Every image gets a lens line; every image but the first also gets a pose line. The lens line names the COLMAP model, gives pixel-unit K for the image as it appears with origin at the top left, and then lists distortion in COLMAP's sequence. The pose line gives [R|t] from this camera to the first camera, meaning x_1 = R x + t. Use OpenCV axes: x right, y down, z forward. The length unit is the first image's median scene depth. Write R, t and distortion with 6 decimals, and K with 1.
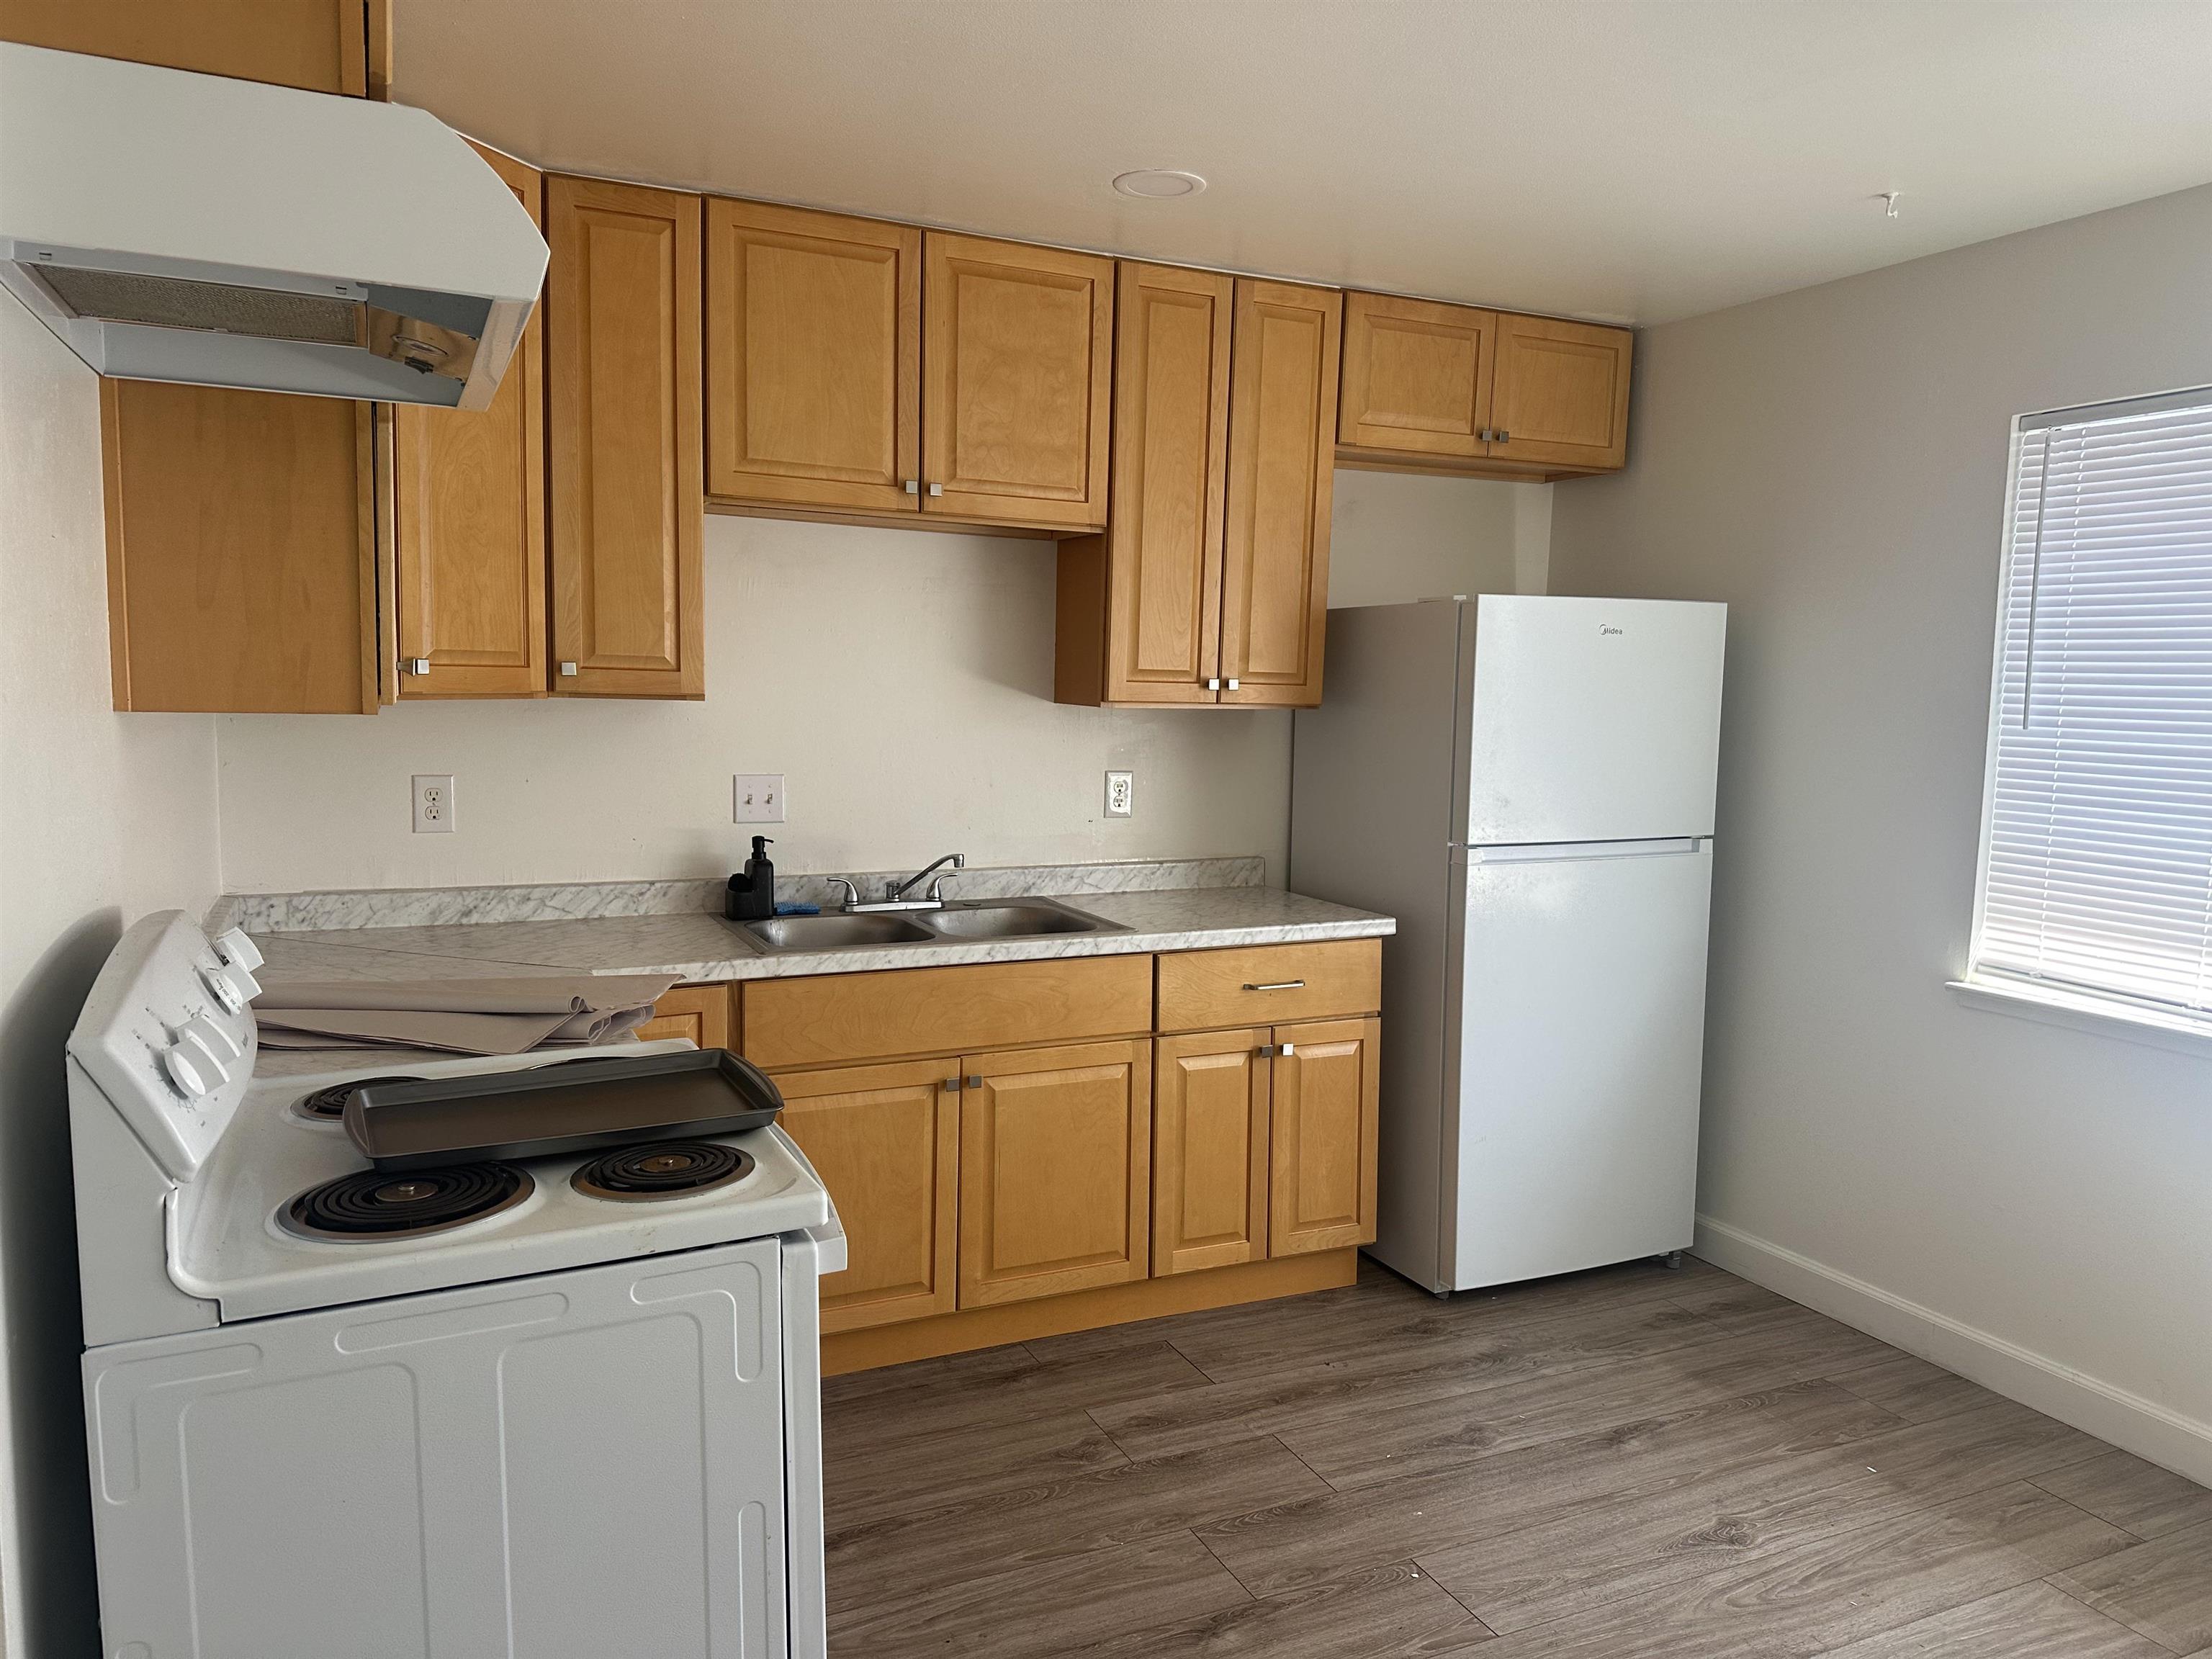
lens RADIAL K [[1569.8, 0, 1151.2], [0, 1569.8, 791.2], [0, 0, 1]] dist [0.067809, -0.038940]
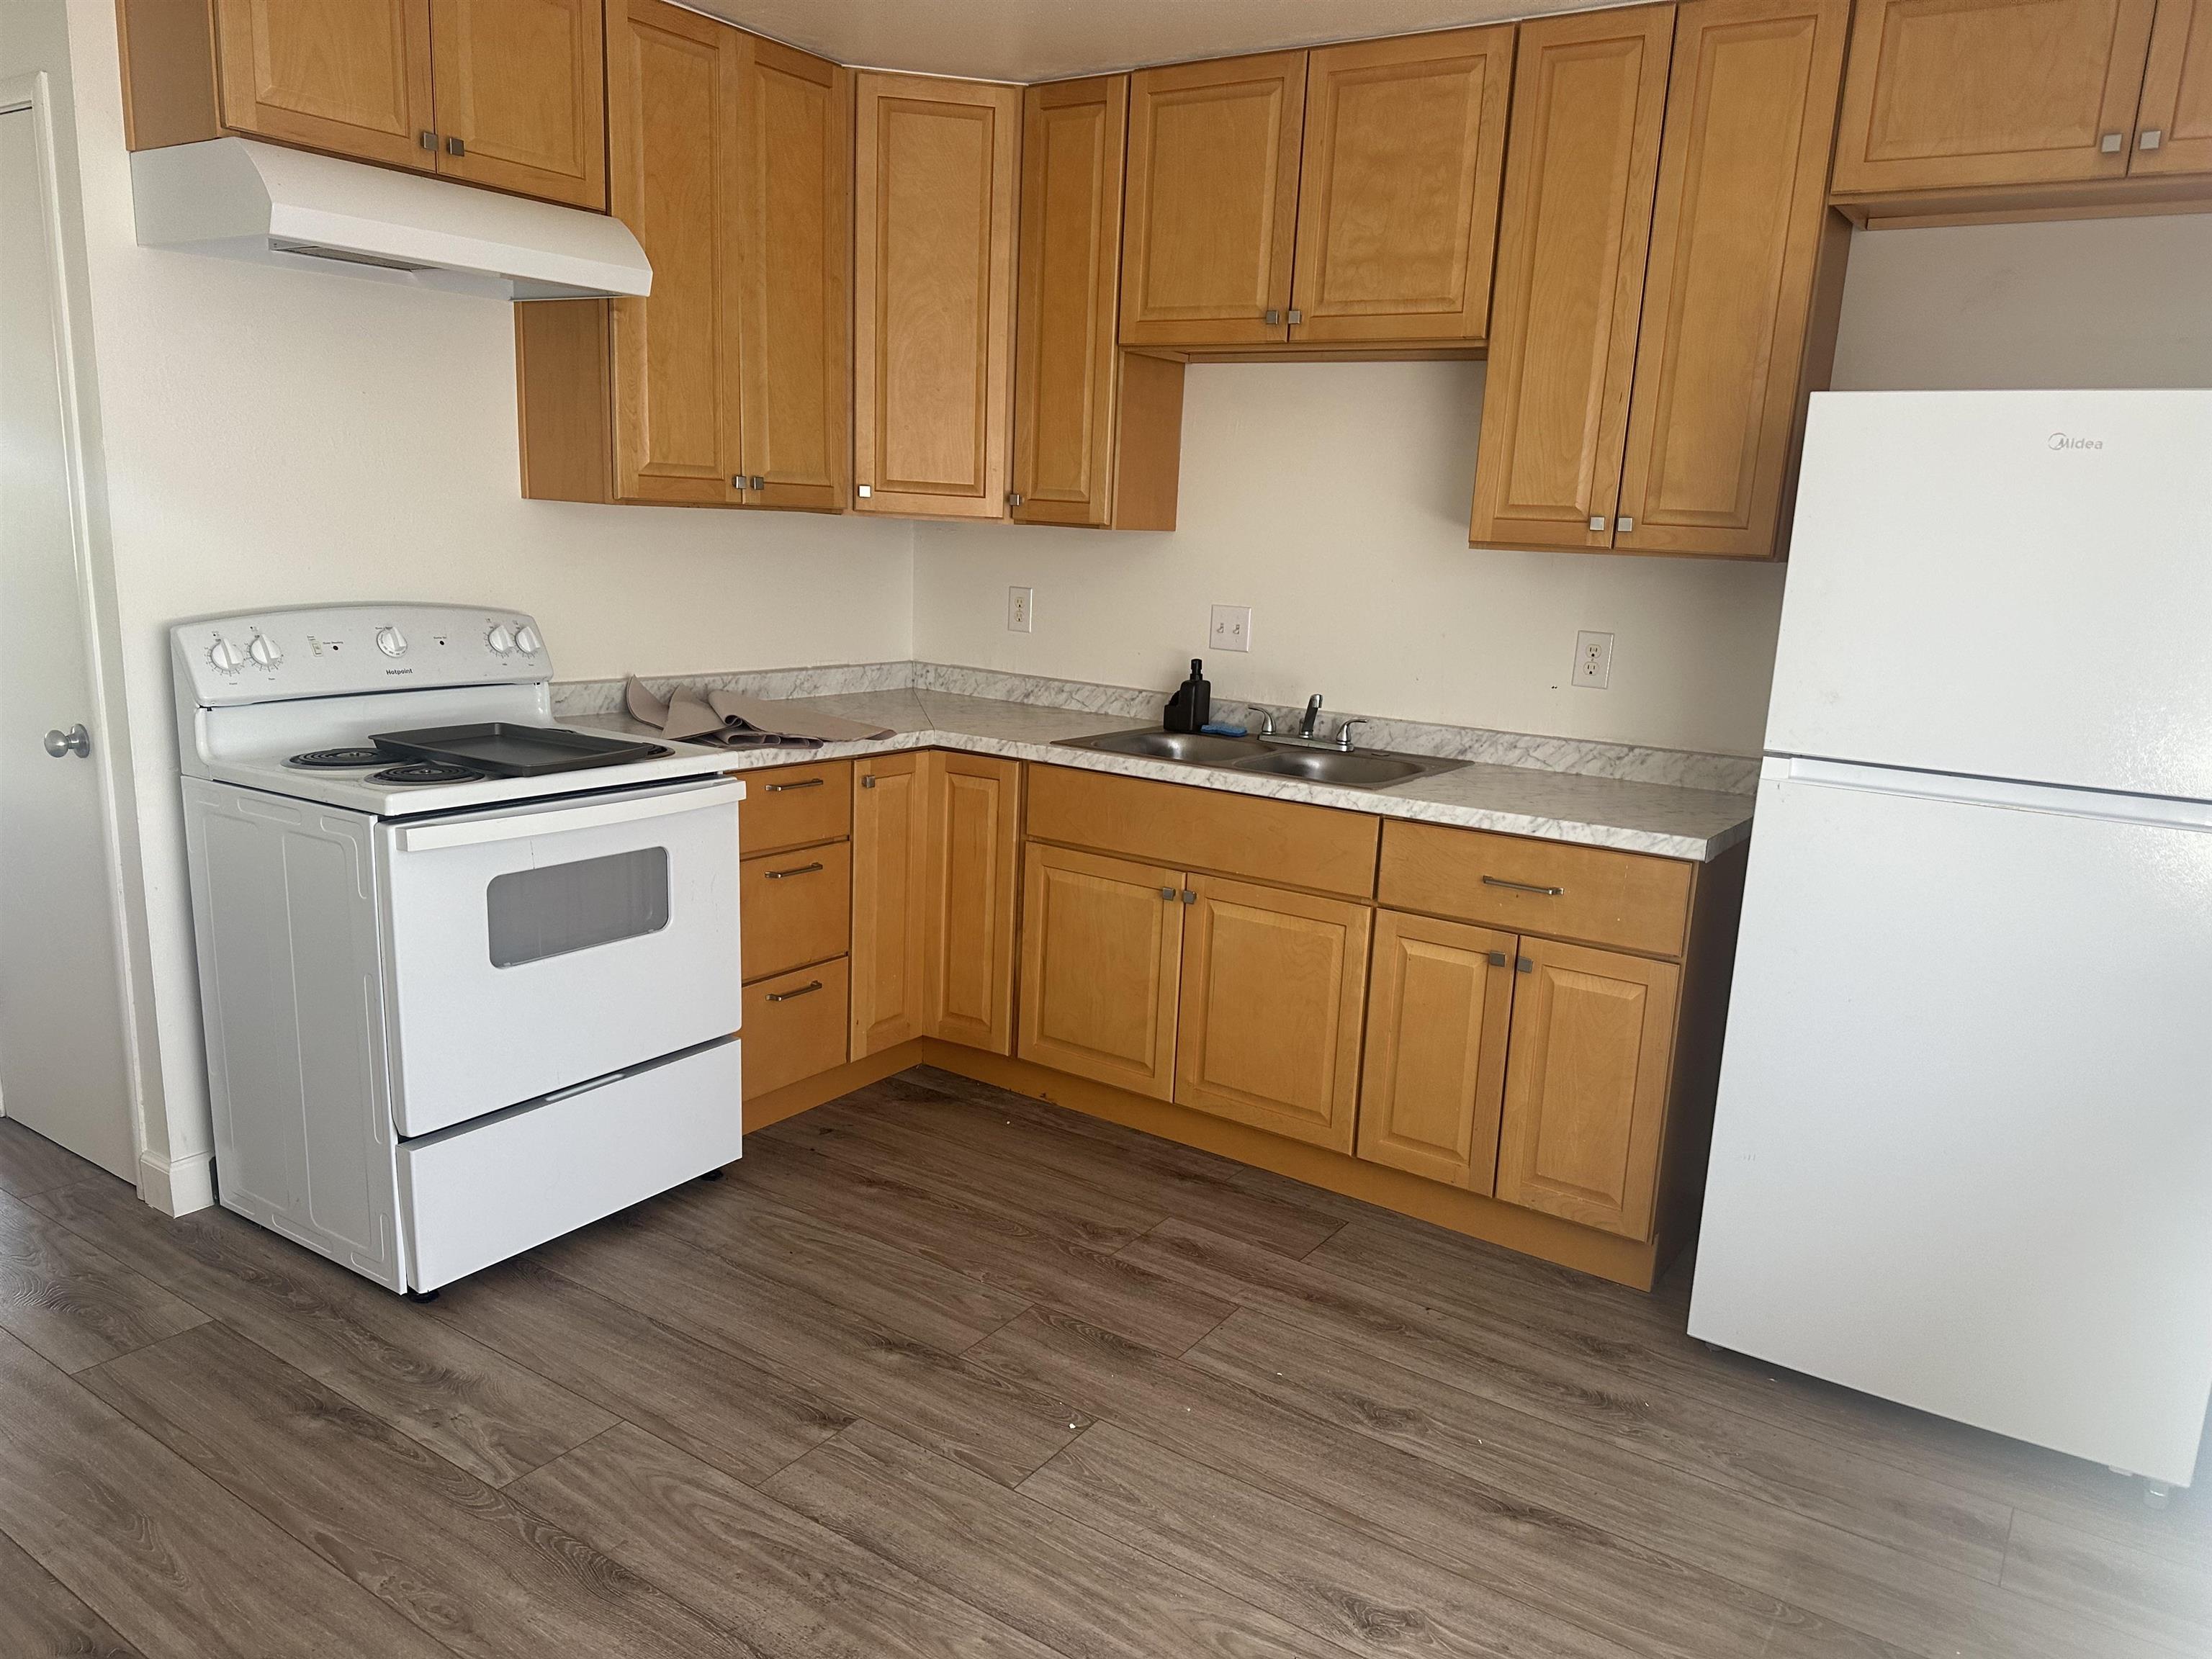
lens RADIAL K [[1569.8, 0, 1105.4], [0, 1569.8, 836.2], [0, 0, 1]] dist [0.067809, -0.038940]
pose [[0.492358, 0.176582, -0.852293, 0.723249], [-0.096472, 0.984242, 0.148189, -0.006694], [0.865030, 0.009260, 0.501634, 0.406625]]
